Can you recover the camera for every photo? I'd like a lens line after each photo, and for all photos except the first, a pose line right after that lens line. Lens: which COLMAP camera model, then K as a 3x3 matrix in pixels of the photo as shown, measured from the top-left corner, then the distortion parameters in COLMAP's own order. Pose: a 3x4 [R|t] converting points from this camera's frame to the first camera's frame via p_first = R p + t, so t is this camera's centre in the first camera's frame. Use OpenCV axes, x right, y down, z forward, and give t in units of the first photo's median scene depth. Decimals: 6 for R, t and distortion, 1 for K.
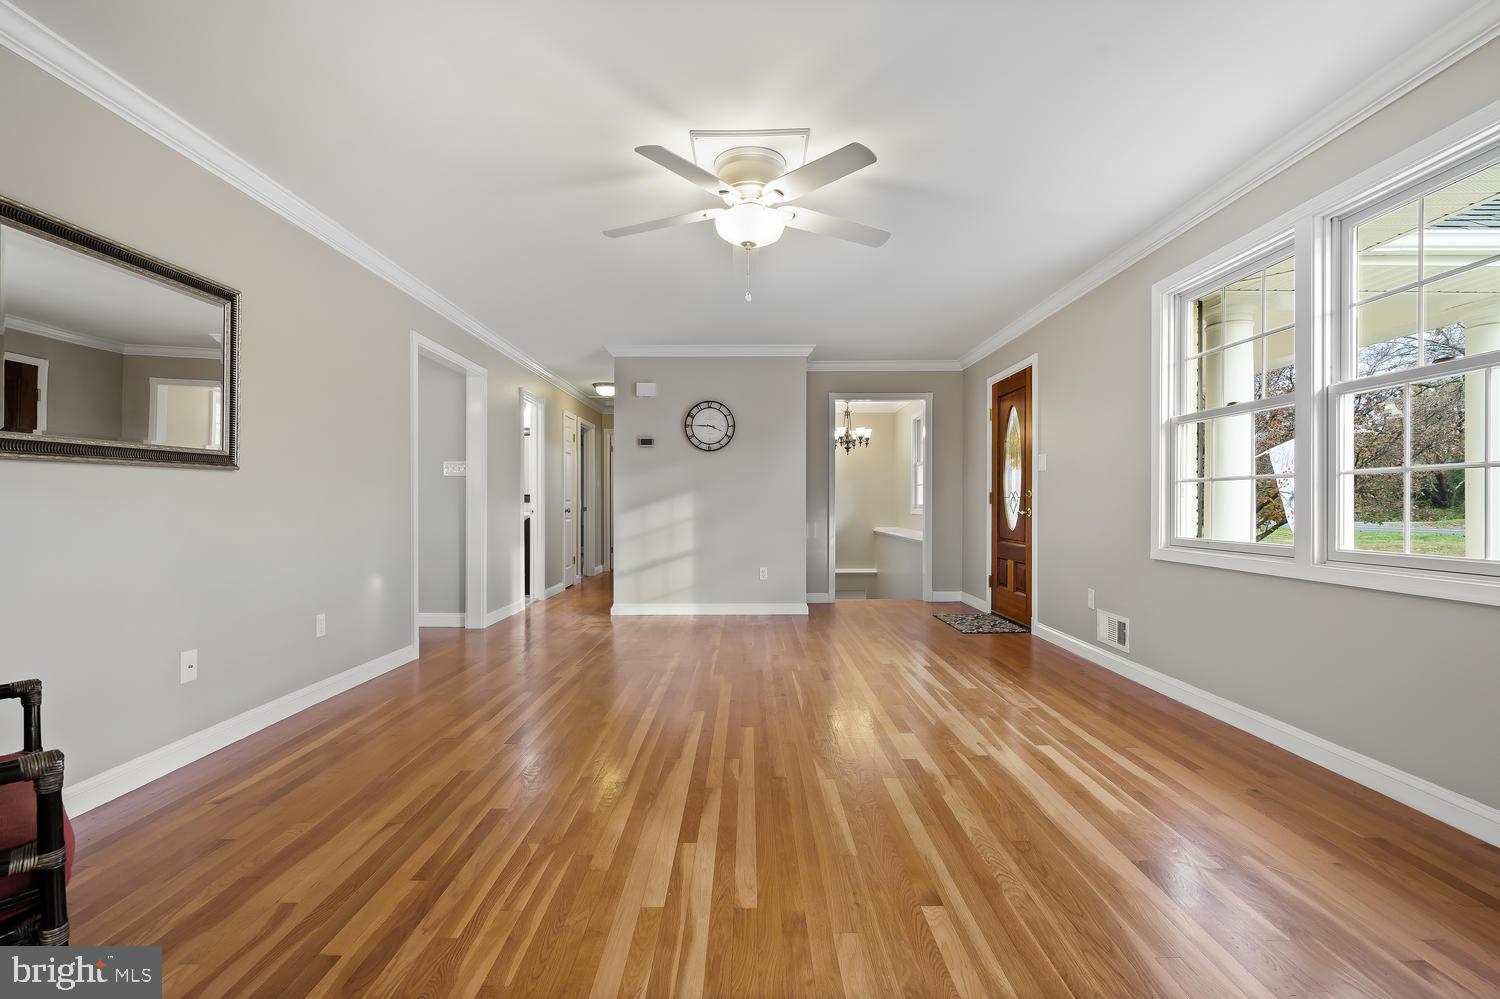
lens RADIAL K [[695.3, 0, 746.3], [0, 695.3, 506.1], [0, 0, 1]] dist [-0.004015, 0.000419]
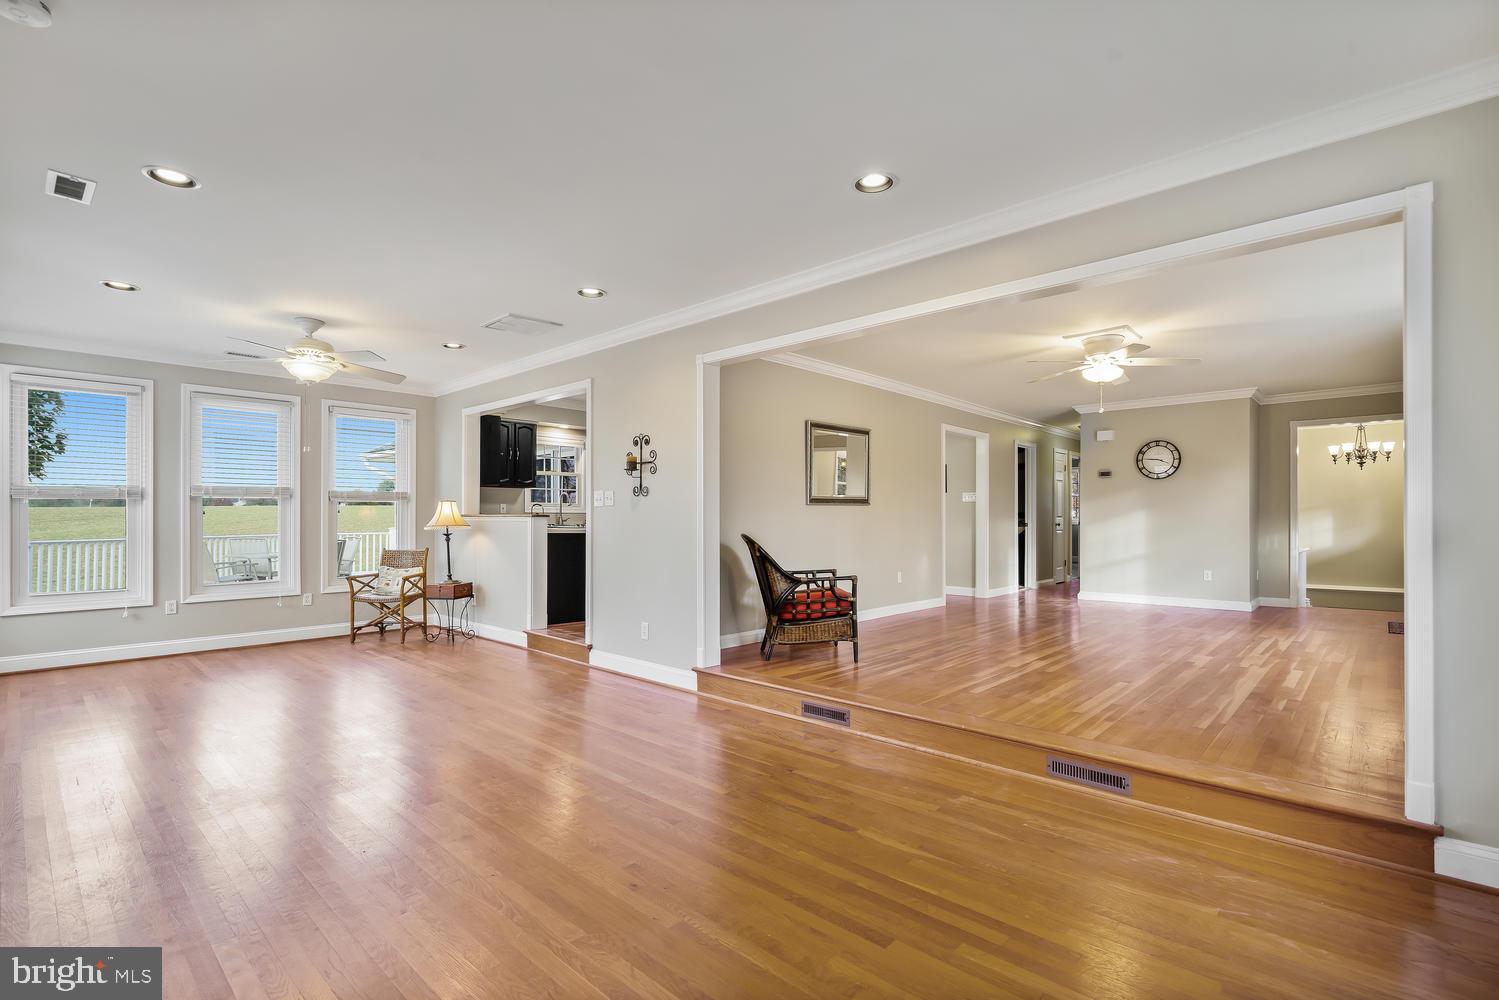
lens RADIAL K [[694.9, 0, 748.6], [0, 694.9, 511.7], [0, 0, 1]] dist [-0.004015, 0.000419]
pose [[0.737405, -0.004891, -0.675433, 0.260152], [-0.003917, 0.999926, -0.011516, -0.000124], [0.675439, 0.011138, 0.737331, -0.475109]]
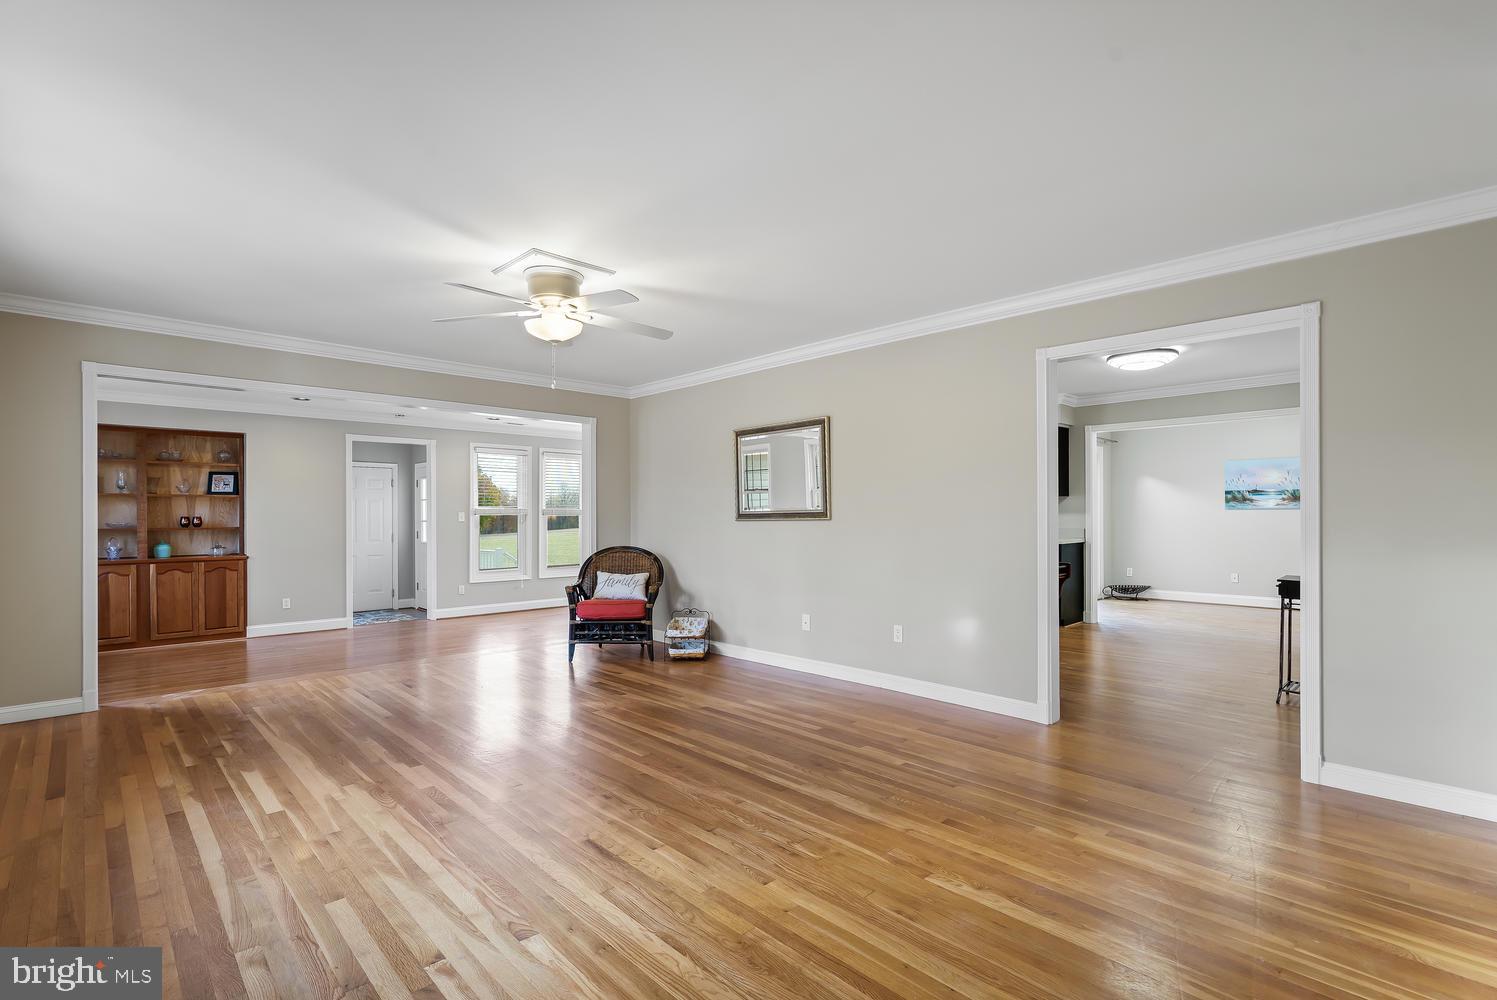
lens RADIAL K [[693.9, 0, 740.5], [0, 693.9, 509.1], [0, 0, 1]] dist [-0.004015, 0.000419]
pose [[-0.726438, -0.003187, -0.687224, 0.285293], [-0.001272, 0.999994, -0.003292, -0.034049], [0.687230, -0.001517, -0.726438, 0.985274]]
